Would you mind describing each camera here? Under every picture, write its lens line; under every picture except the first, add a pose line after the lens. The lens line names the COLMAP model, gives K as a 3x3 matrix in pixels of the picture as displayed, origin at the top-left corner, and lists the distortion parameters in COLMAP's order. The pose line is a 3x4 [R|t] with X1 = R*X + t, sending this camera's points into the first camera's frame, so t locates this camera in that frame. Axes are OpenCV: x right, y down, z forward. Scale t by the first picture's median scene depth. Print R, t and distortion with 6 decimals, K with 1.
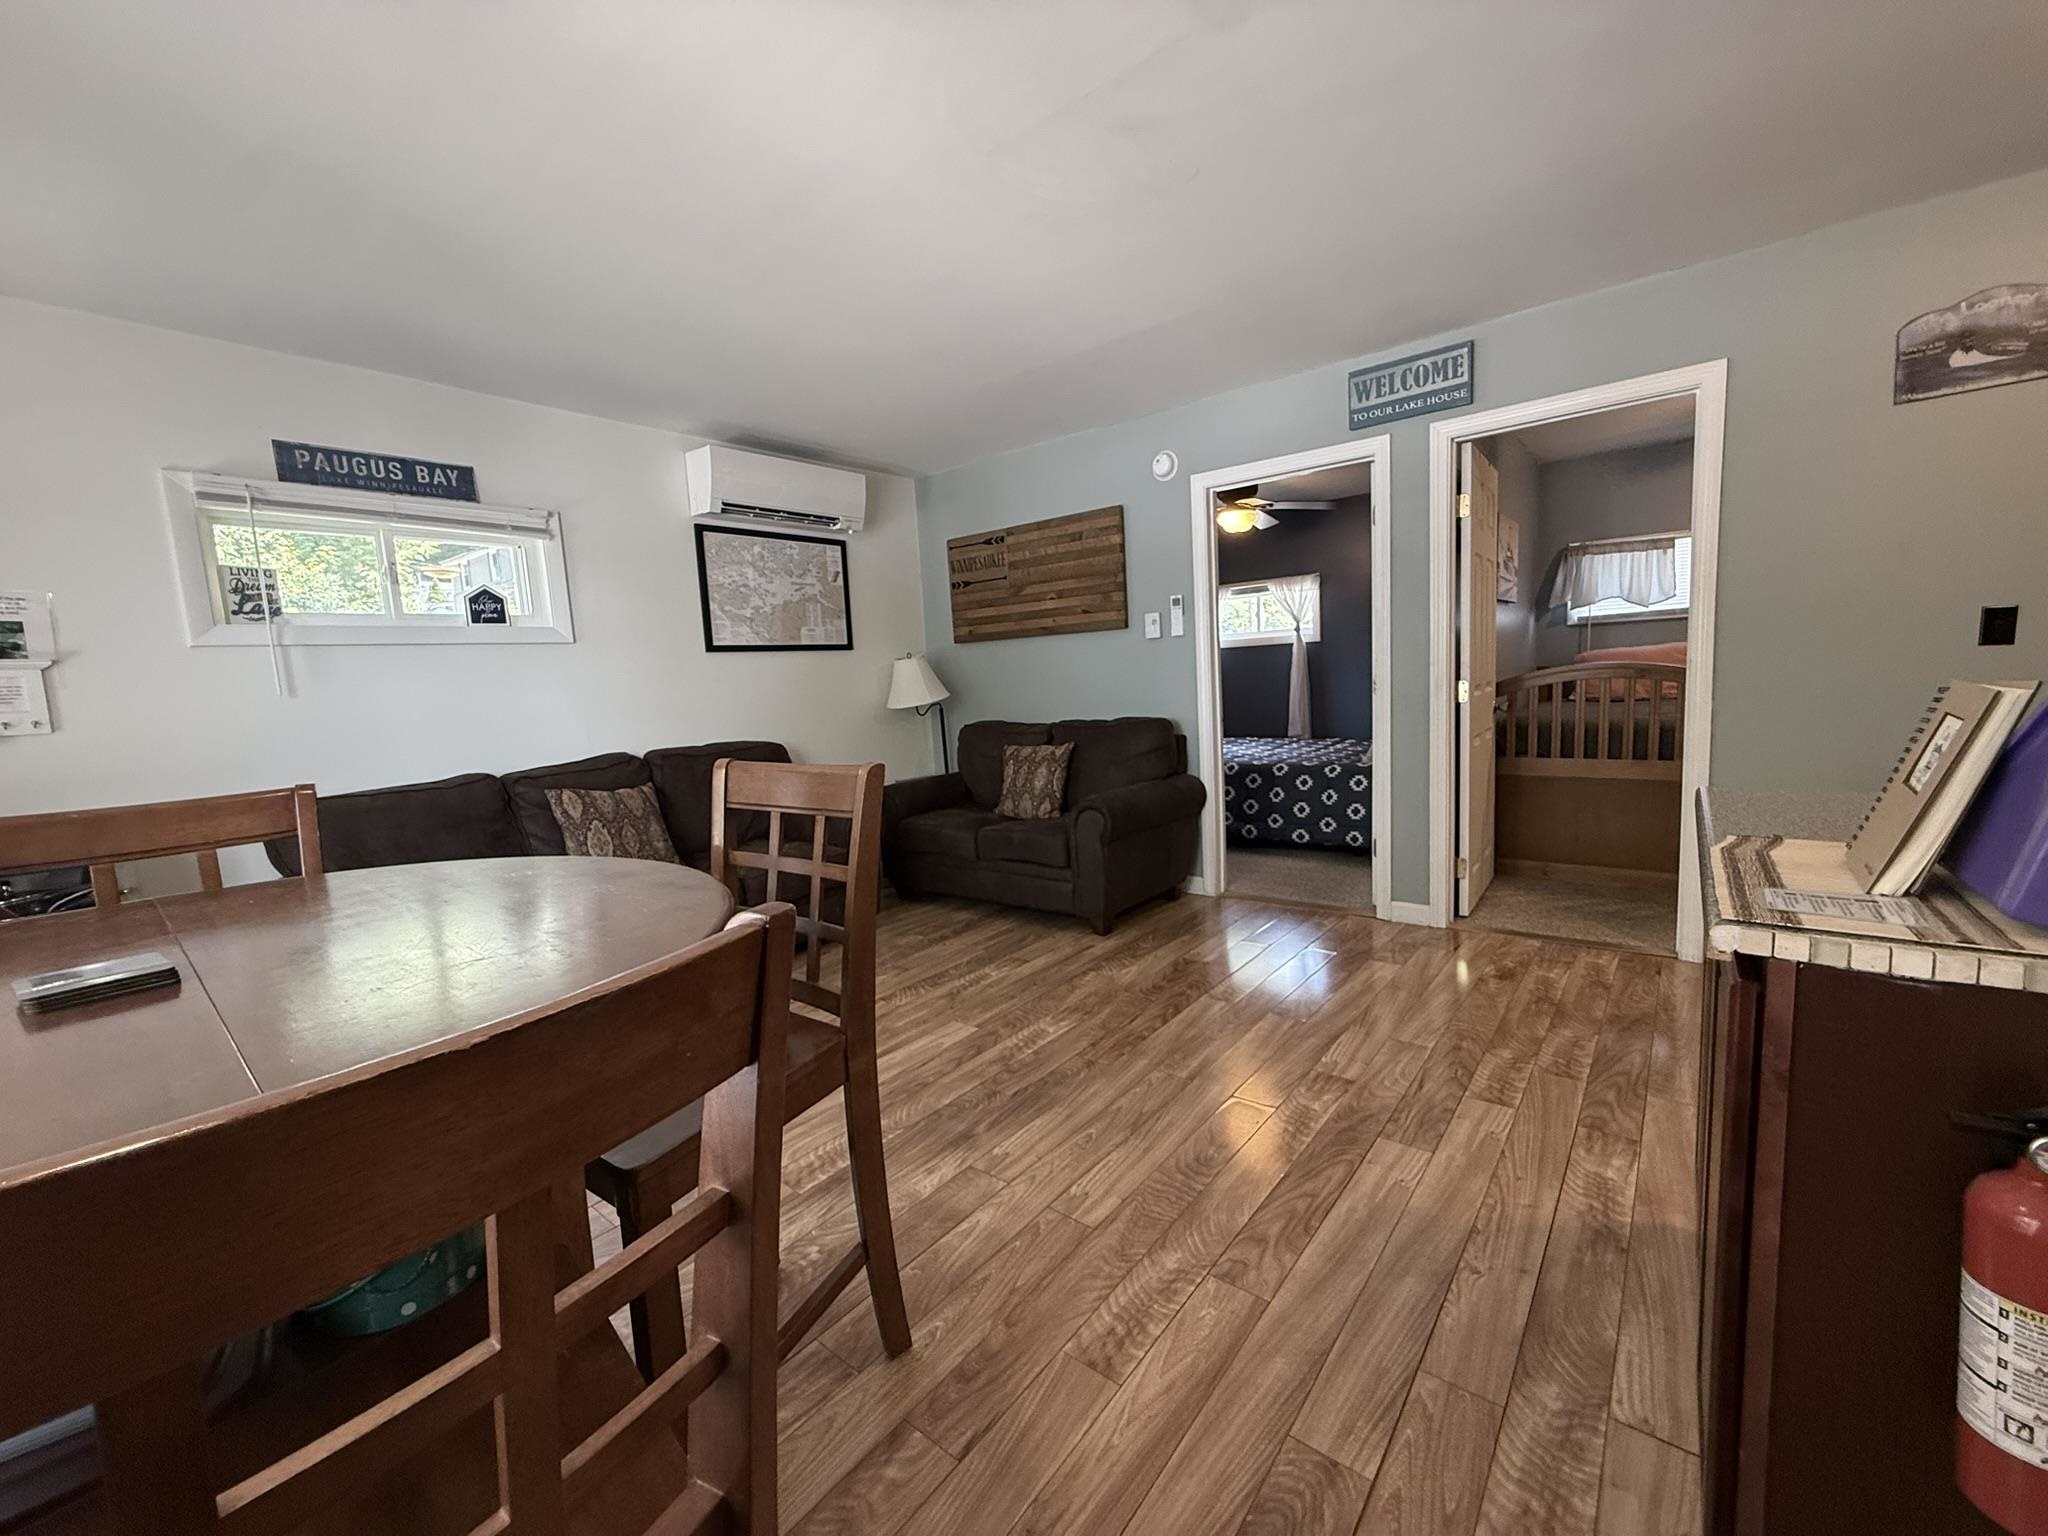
lens RADIAL K [[817.0, 0, 1020.8], [0, 817.0, 767.7], [0, 0, 1]] dist [-0.000252, -0.000498]
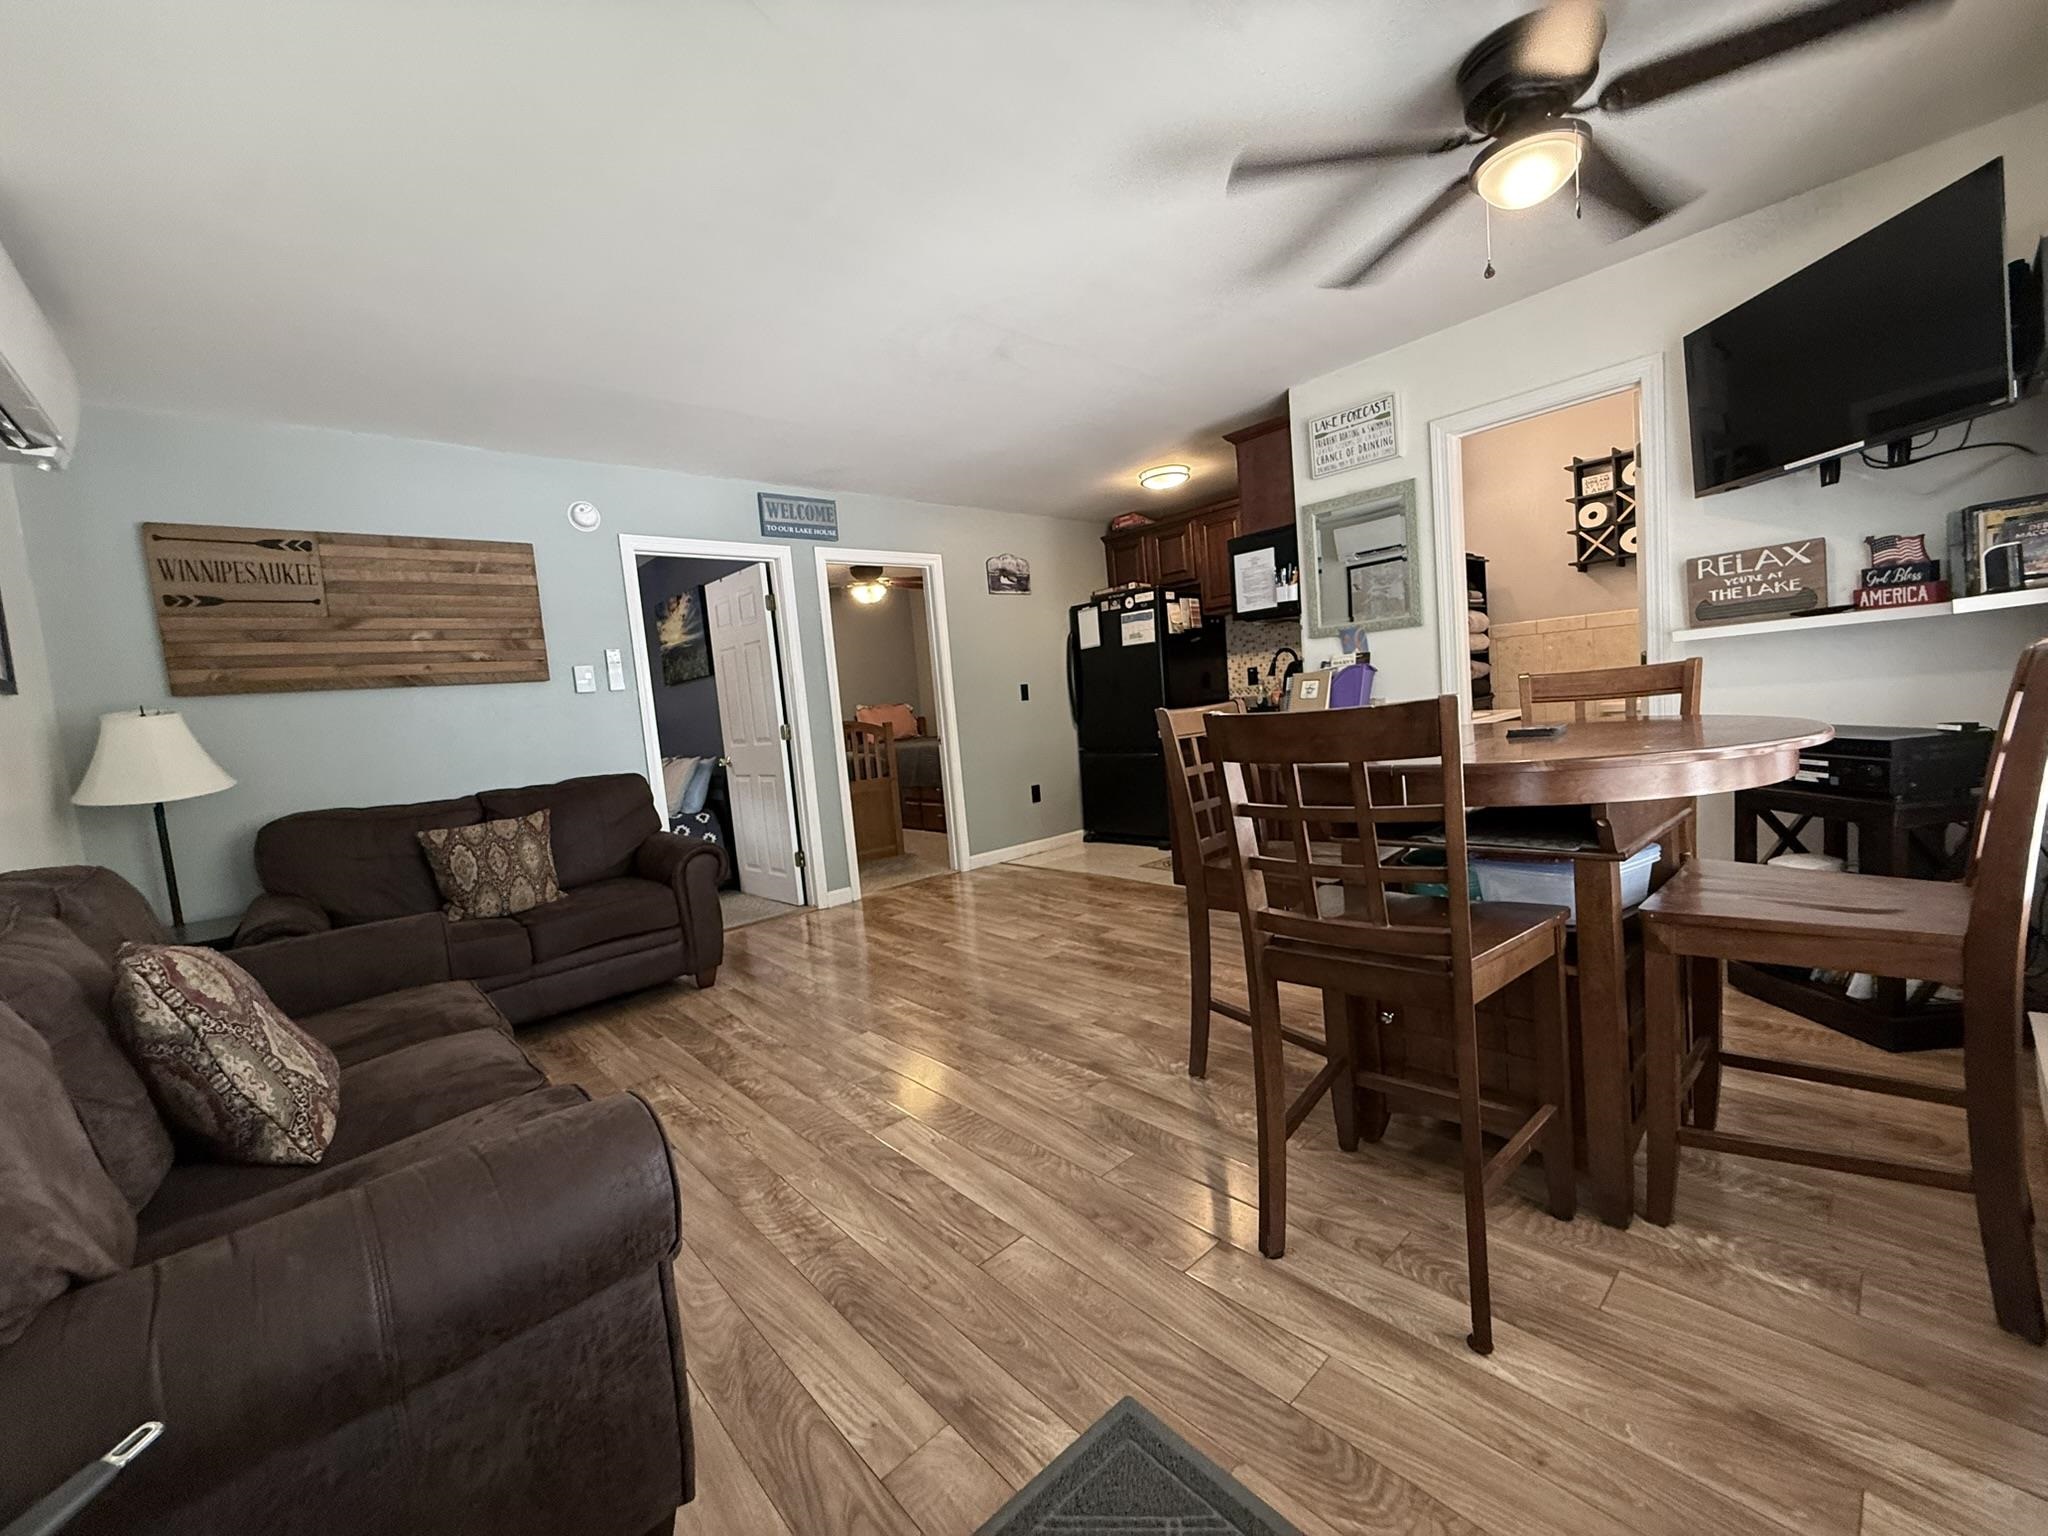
lens RADIAL K [[817.0, 0, 1020.8], [0, 817.0, 767.7], [0, 0, 1]] dist [-0.000252, -0.000498]
pose [[0.159541, -0.036954, 0.986499, -0.868732], [0.190414, 0.981686, 0.005979, 0.018076], [-0.968653, 0.186890, 0.163656, 0.490479]]
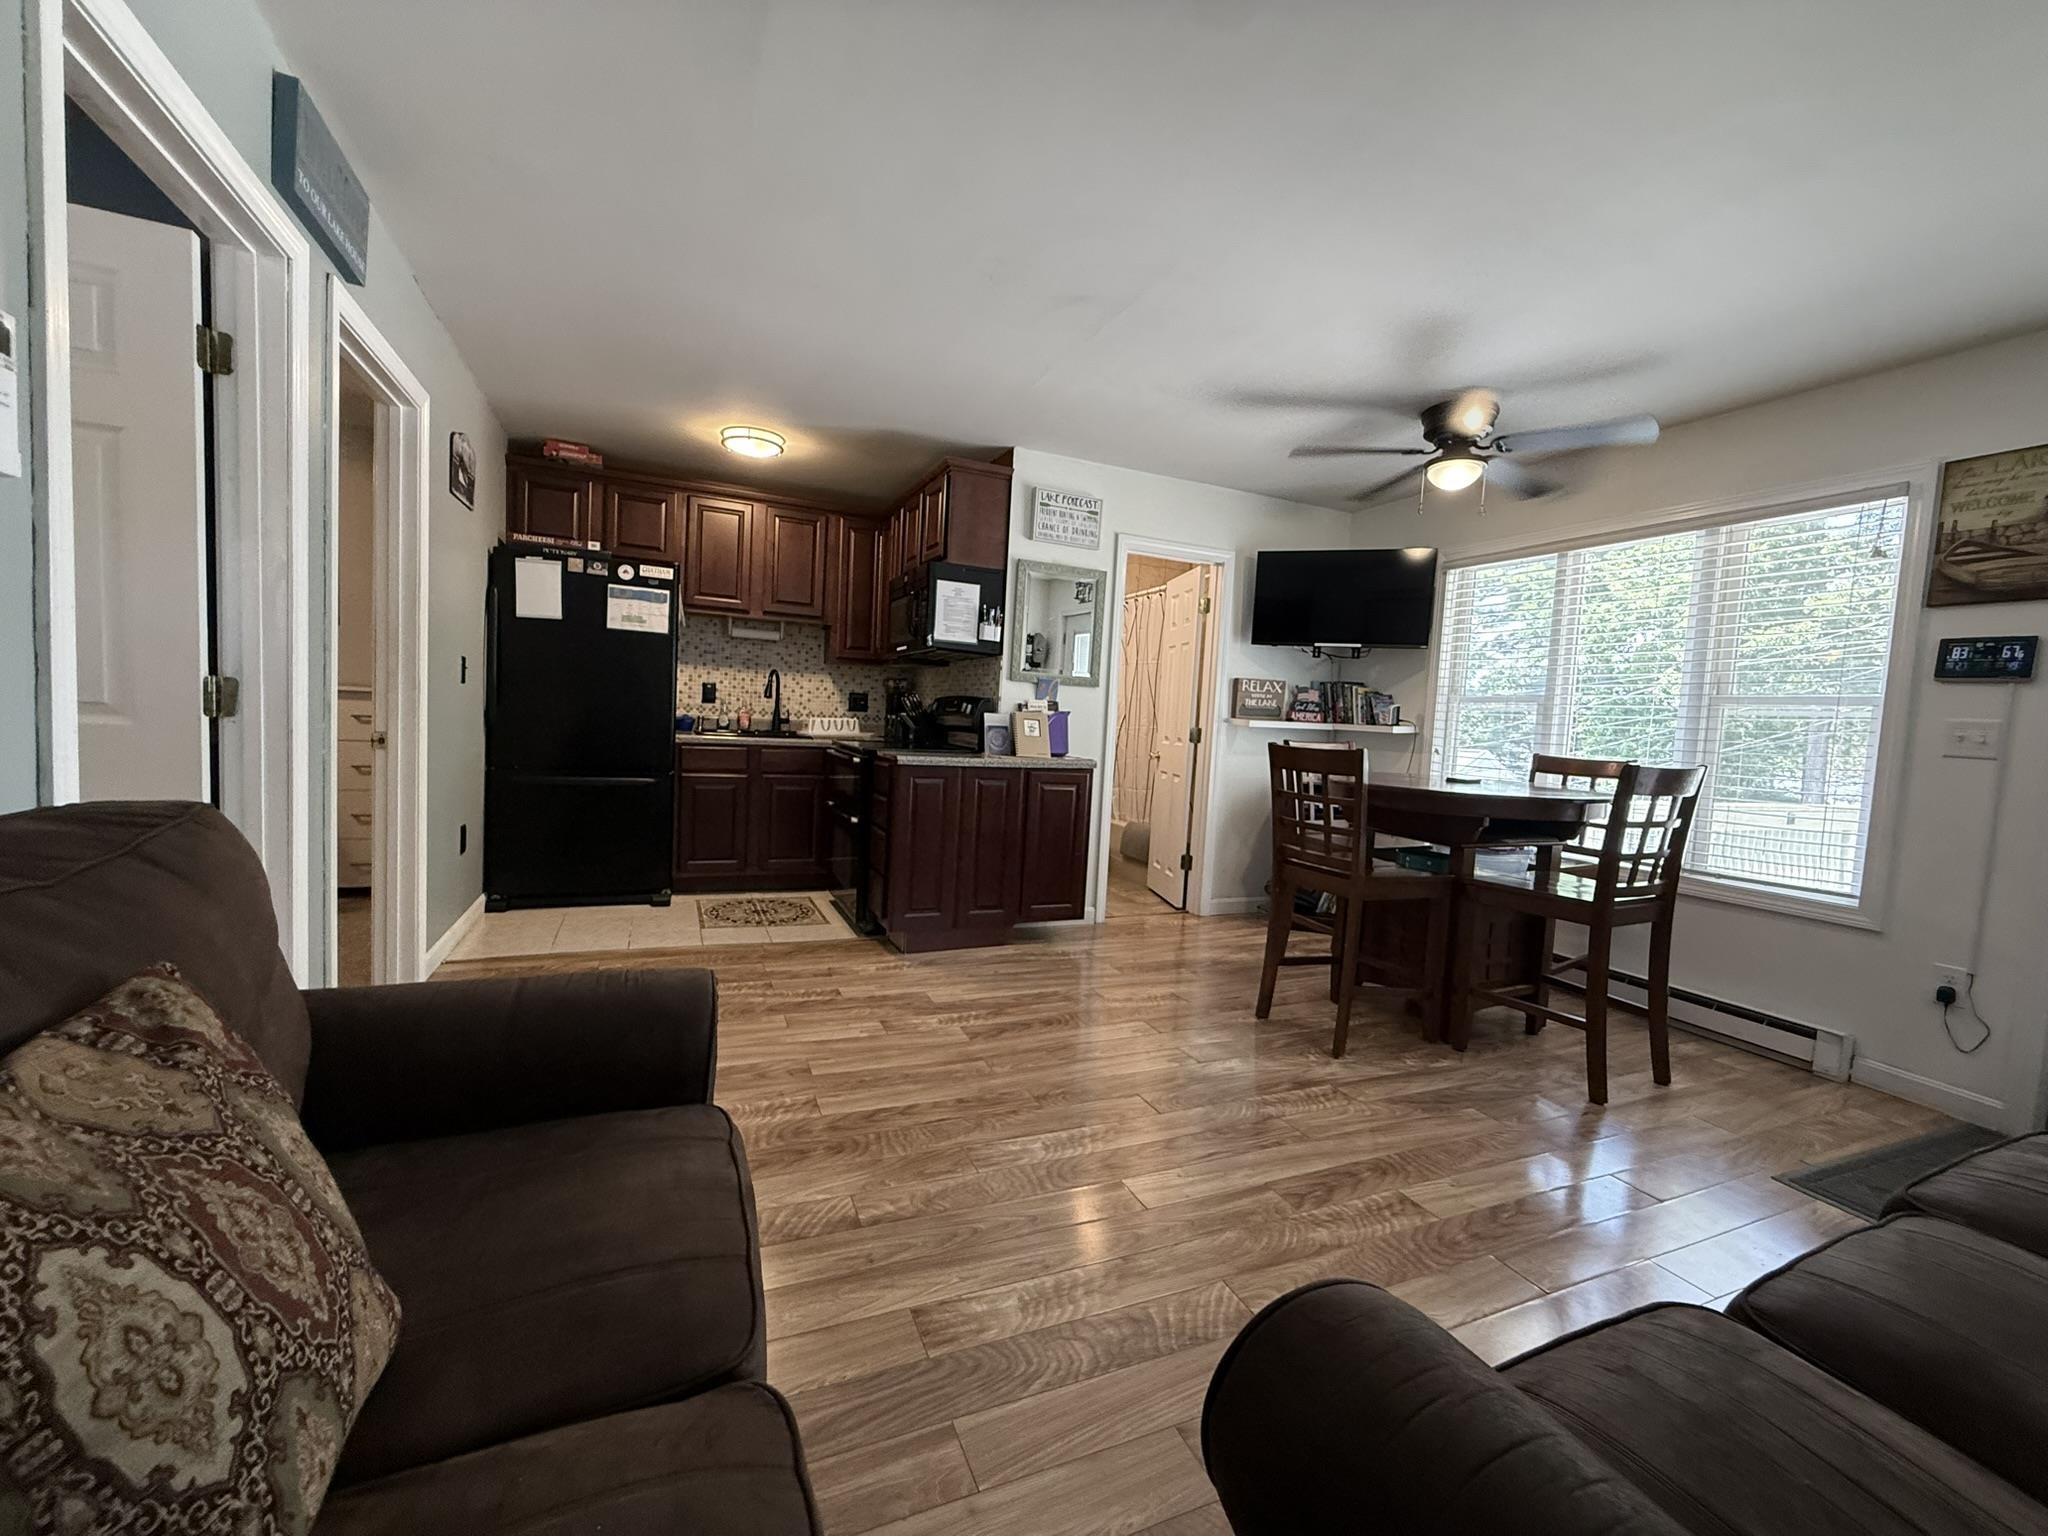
lens RADIAL K [[817.0, 0, 1020.8], [0, 817.0, 767.7], [0, 0, 1]] dist [-0.000252, -0.000498]
pose [[-0.888705, -0.020534, 0.458020, -0.245552], [0.048402, 0.989212, 0.138263, -0.115901], [-0.455918, 0.145044, -0.878124, 1.357779]]
